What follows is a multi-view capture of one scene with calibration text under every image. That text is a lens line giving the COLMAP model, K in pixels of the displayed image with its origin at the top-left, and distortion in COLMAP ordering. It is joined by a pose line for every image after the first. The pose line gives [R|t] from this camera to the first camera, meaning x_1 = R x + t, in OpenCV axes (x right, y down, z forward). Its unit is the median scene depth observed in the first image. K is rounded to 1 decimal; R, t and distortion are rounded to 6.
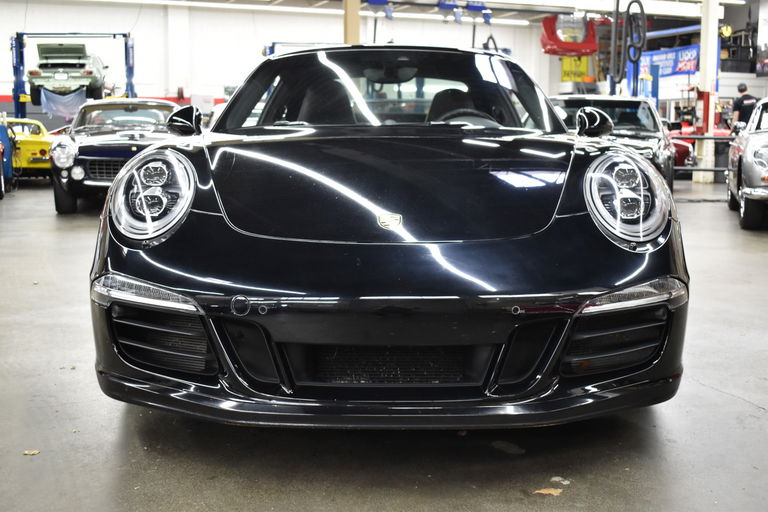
lens RADIAL K [[893.0, 0, 383.4], [0, 893.0, 258.4], [0, 0, 1]] dist [-0.052369, 0.000000]
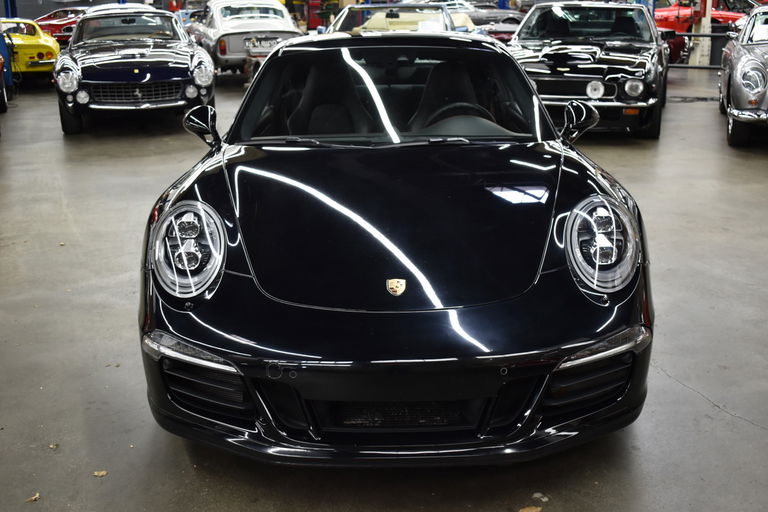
lens RADIAL K [[893.0, 0, 385.1], [0, 893.0, 253.2], [0, 0, 1]] dist [-0.052369, 0.000000]
pose [[0.999810, -0.019300, 0.002567, -0.009144], [0.018695, 0.988466, 0.150287, -0.226665], [-0.005438, -0.150211, 0.988639, -0.130293]]
